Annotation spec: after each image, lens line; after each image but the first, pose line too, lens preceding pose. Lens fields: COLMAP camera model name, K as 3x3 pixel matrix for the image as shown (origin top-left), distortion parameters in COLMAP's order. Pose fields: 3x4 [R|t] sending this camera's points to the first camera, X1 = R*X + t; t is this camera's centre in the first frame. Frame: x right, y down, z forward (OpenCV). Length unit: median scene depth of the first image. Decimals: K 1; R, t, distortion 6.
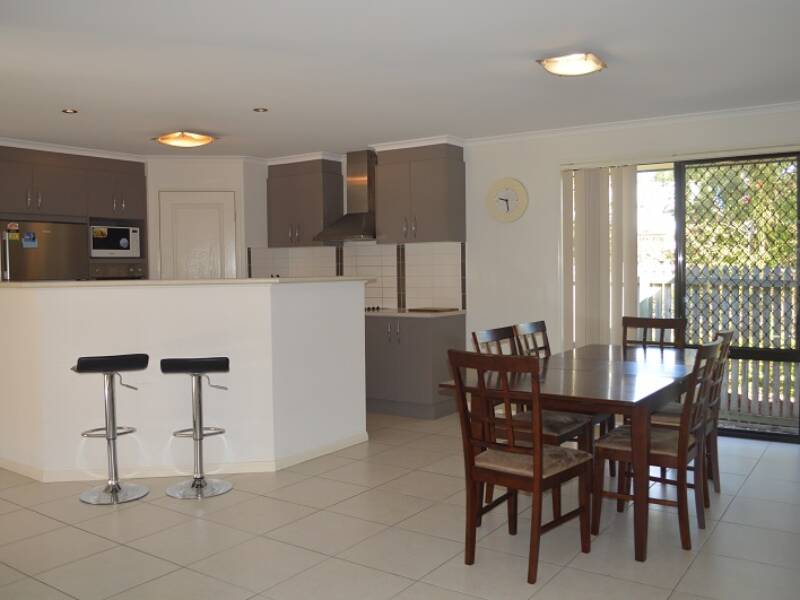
lens RADIAL K [[724.0, 0, 400.0], [0, 724.0, 300.0], [0, 0, 1]] dist [-0.064113, -0.024019]
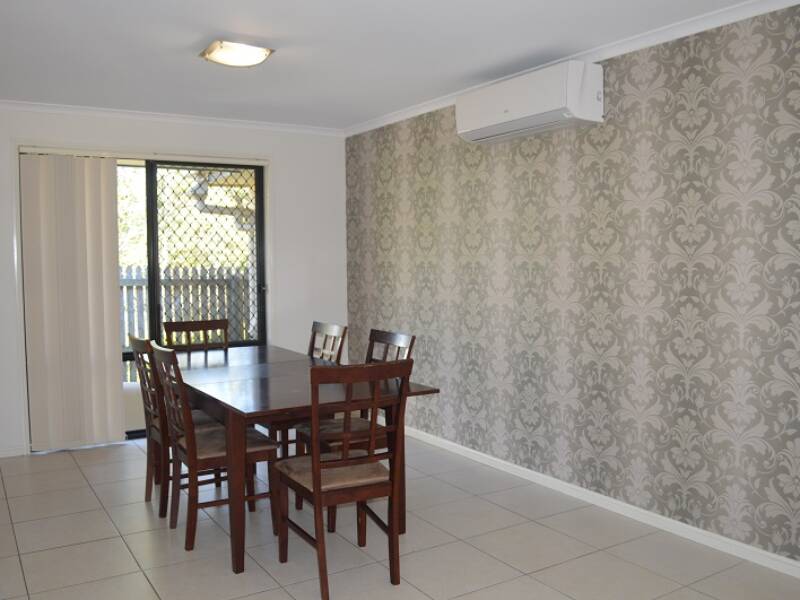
lens RADIAL K [[724.0, 0, 400.0], [0, 724.0, 300.0], [0, 0, 1]] dist [-0.064113, -0.024019]
pose [[0.397857, -0.046563, 0.916265, -0.368515], [0.042901, 0.998563, 0.032117, -0.019145], [-0.916444, 0.026531, 0.399283, 0.295055]]
